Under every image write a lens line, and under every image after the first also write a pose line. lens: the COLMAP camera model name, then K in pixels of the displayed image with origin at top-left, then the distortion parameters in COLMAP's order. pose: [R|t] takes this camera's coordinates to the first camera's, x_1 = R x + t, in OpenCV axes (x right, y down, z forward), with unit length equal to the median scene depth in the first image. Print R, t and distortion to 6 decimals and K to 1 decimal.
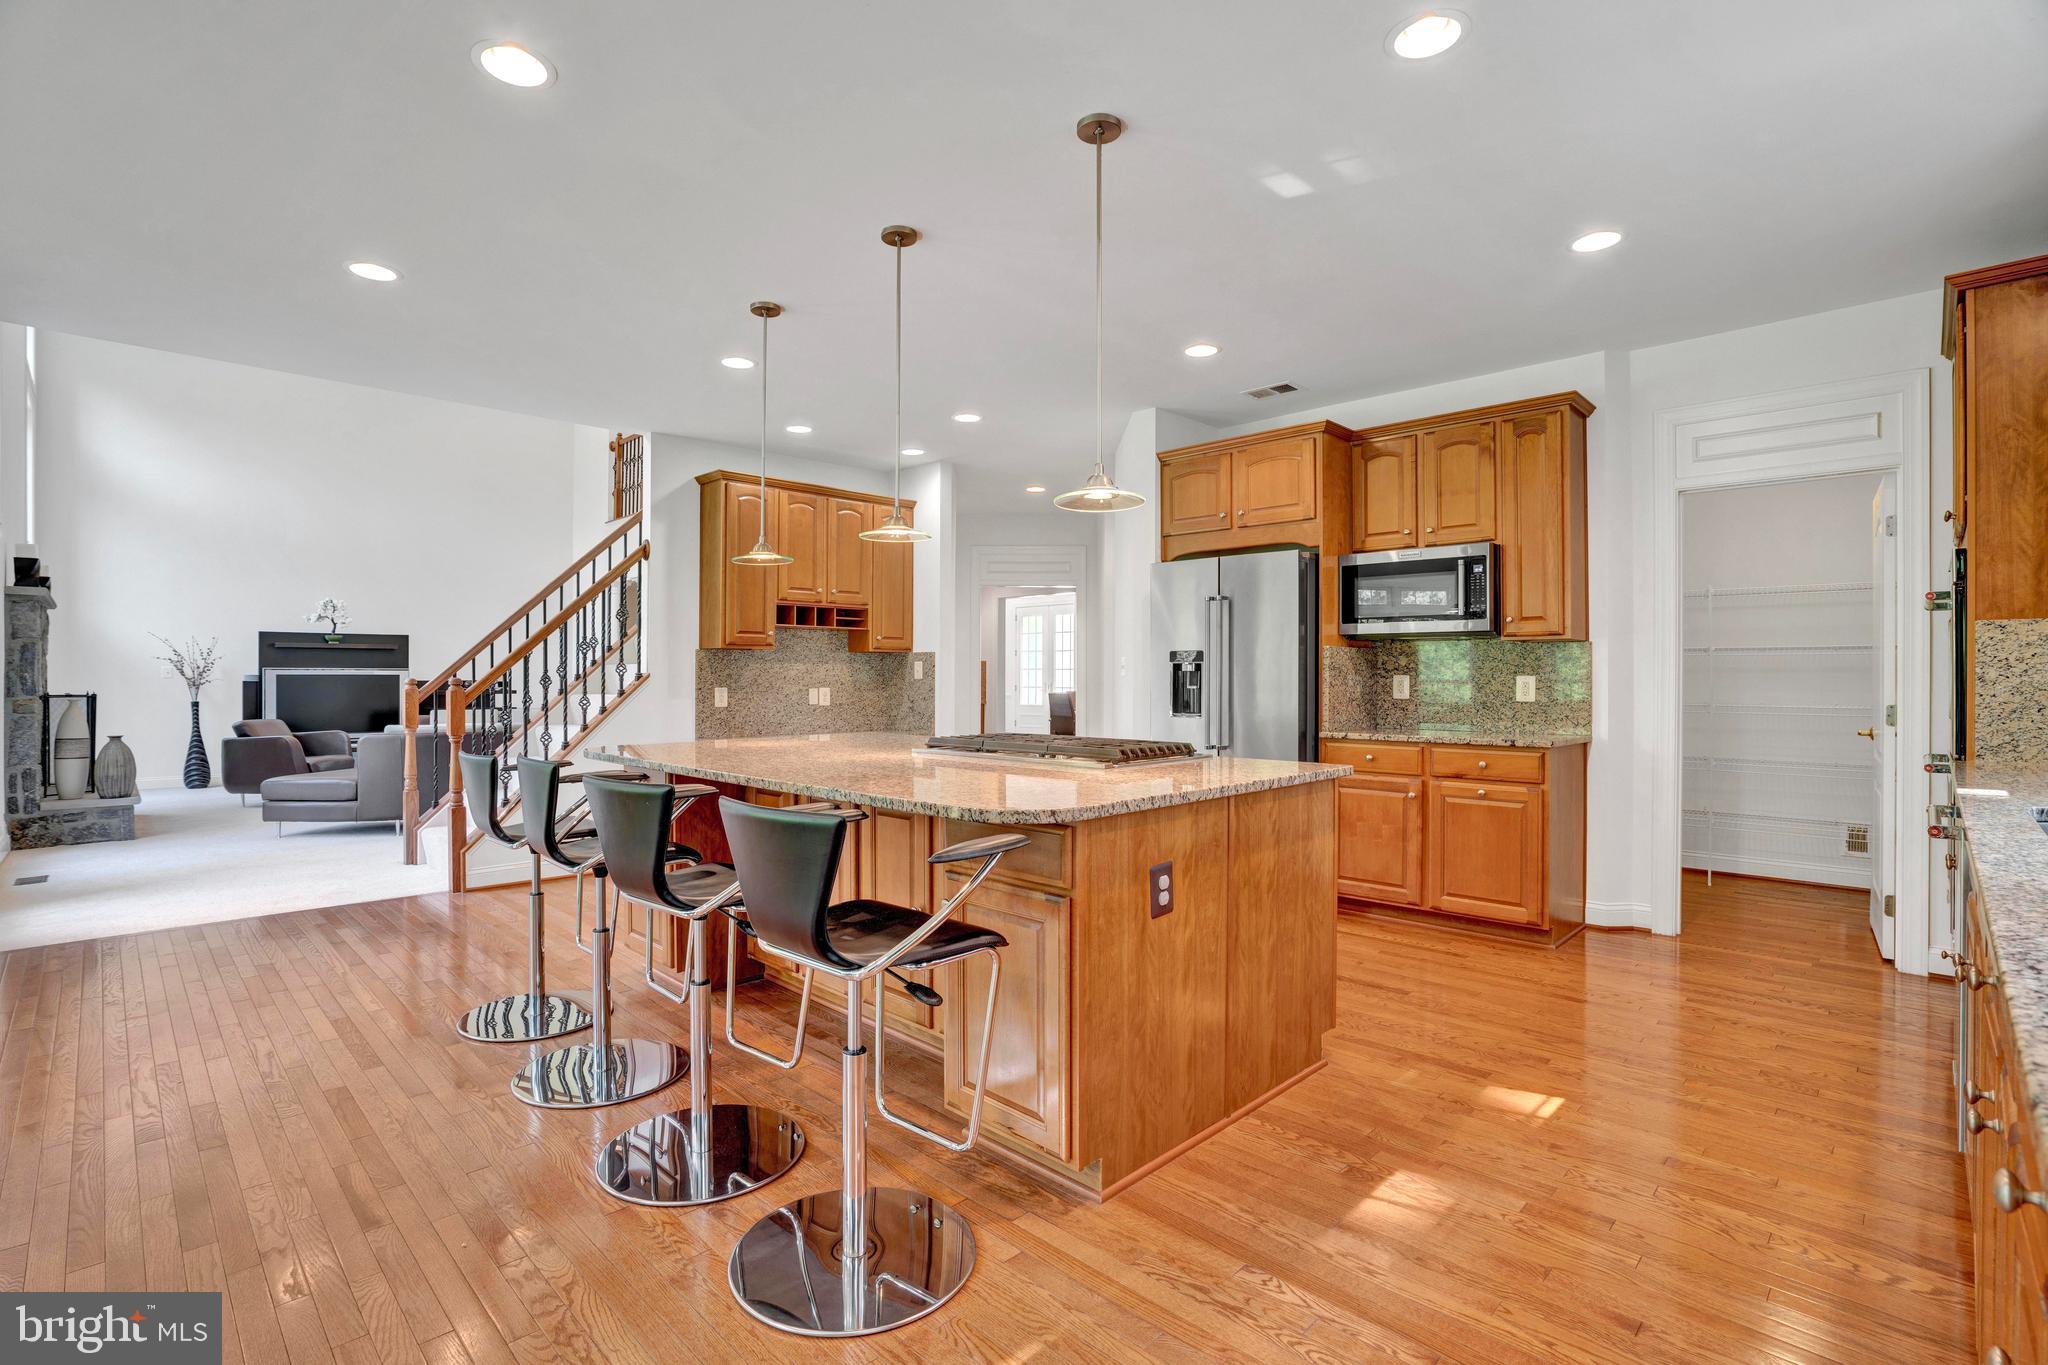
lens RADIAL K [[943.5, 0, 1016.4], [0, 943.5, 683.4], [0, 0, 1]] dist [-0.043867, 0.009402]
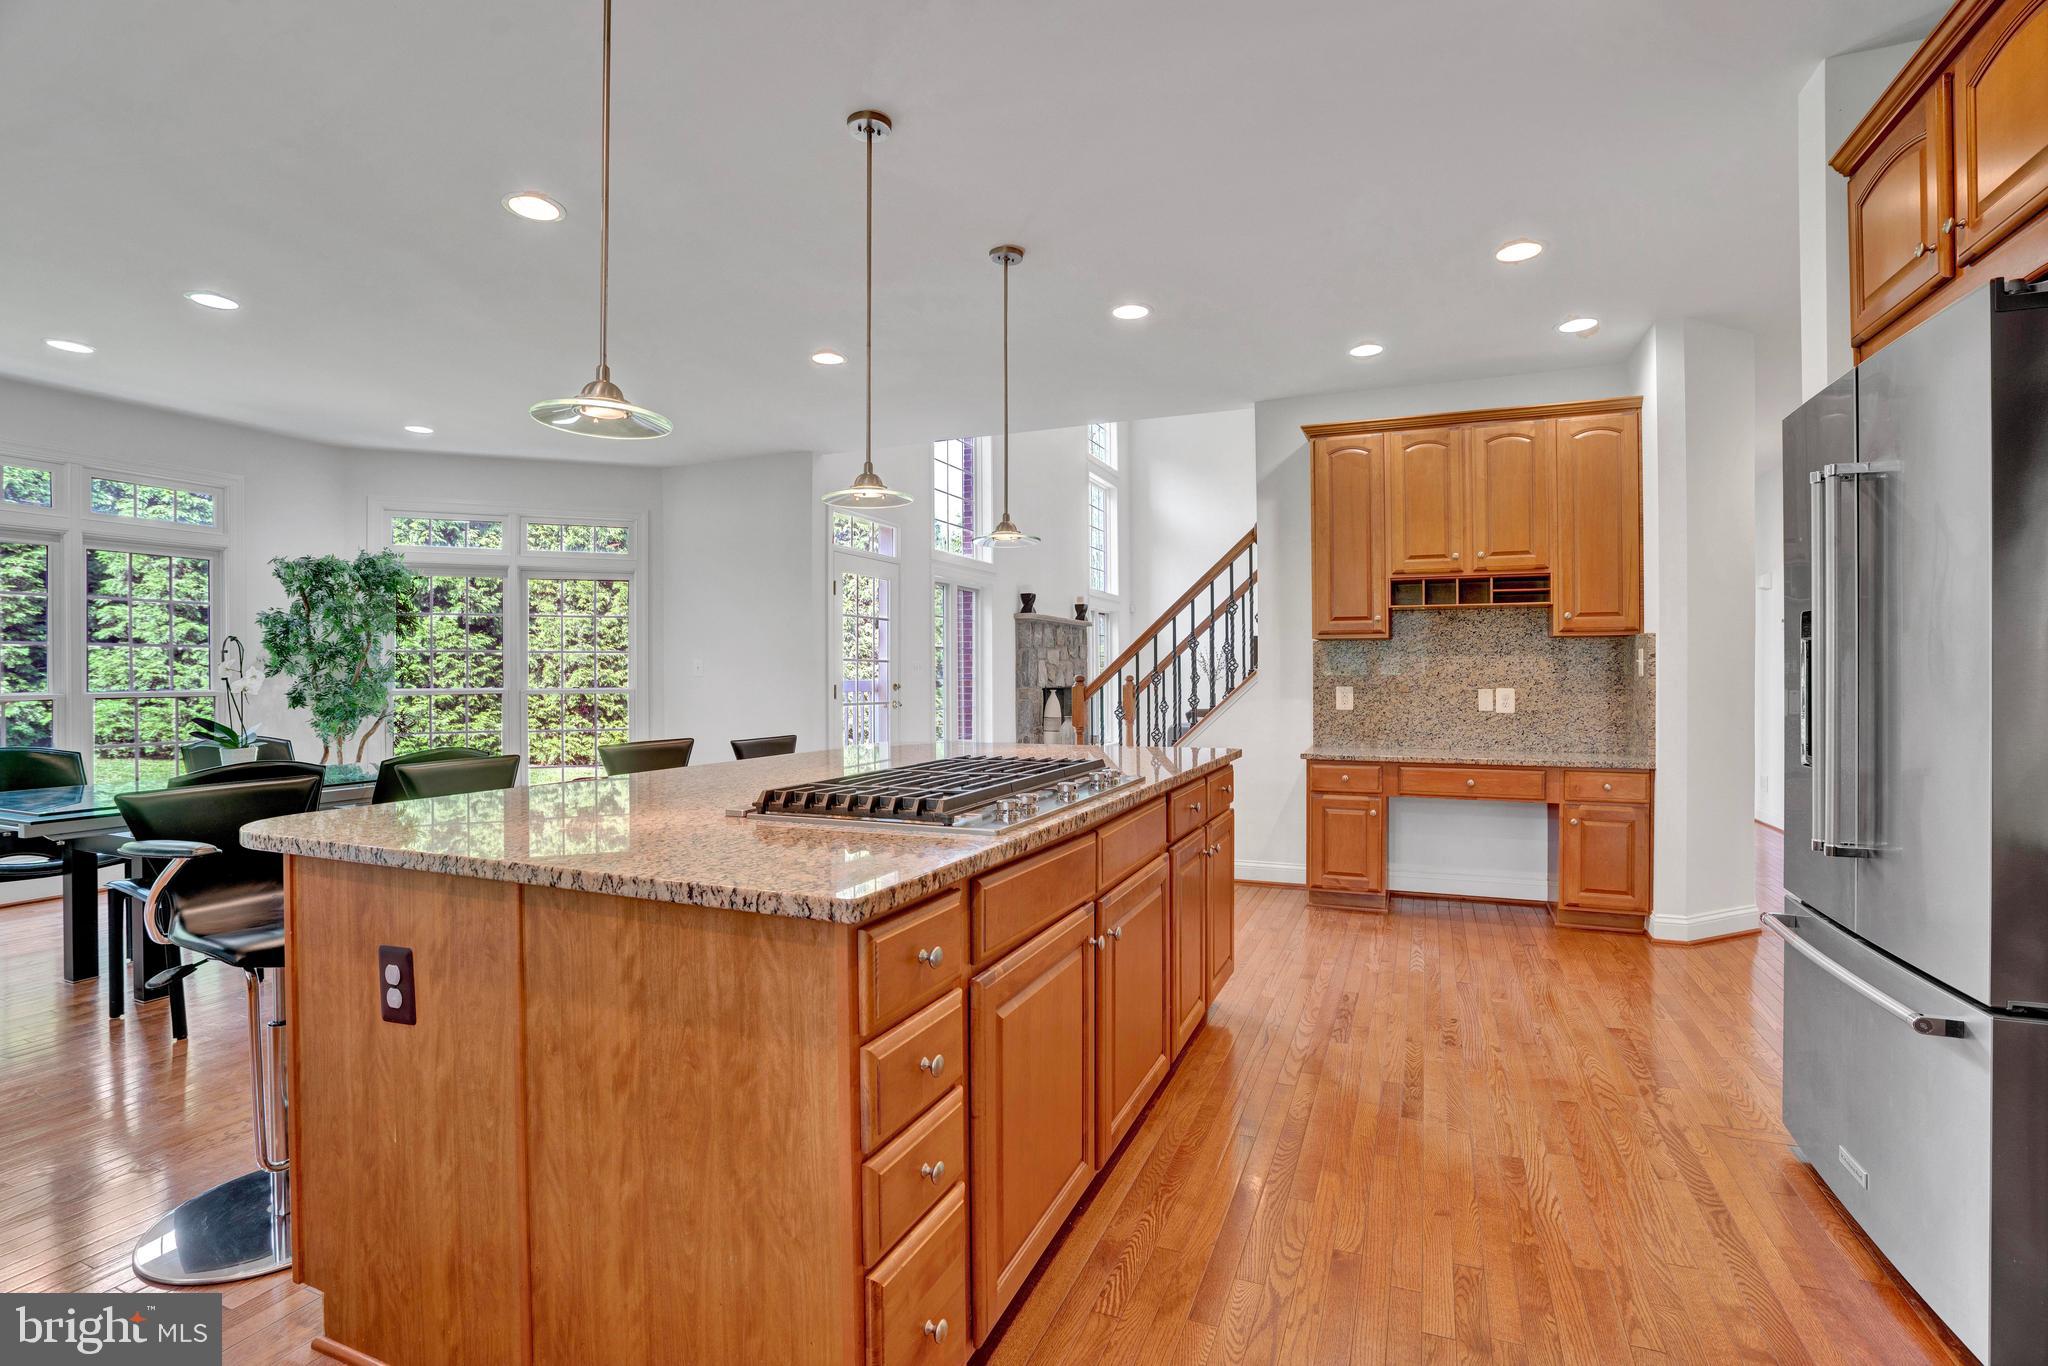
lens RADIAL K [[943.5, 0, 1026.1], [0, 943.5, 678.1], [0, 0, 1]] dist [-0.043867, 0.009402]
pose [[0.381364, -0.000150, -0.924425, 0.354311], [-0.001979, 0.999998, -0.000979, -0.001879], [0.924423, 0.002203, 0.381363, 0.434336]]
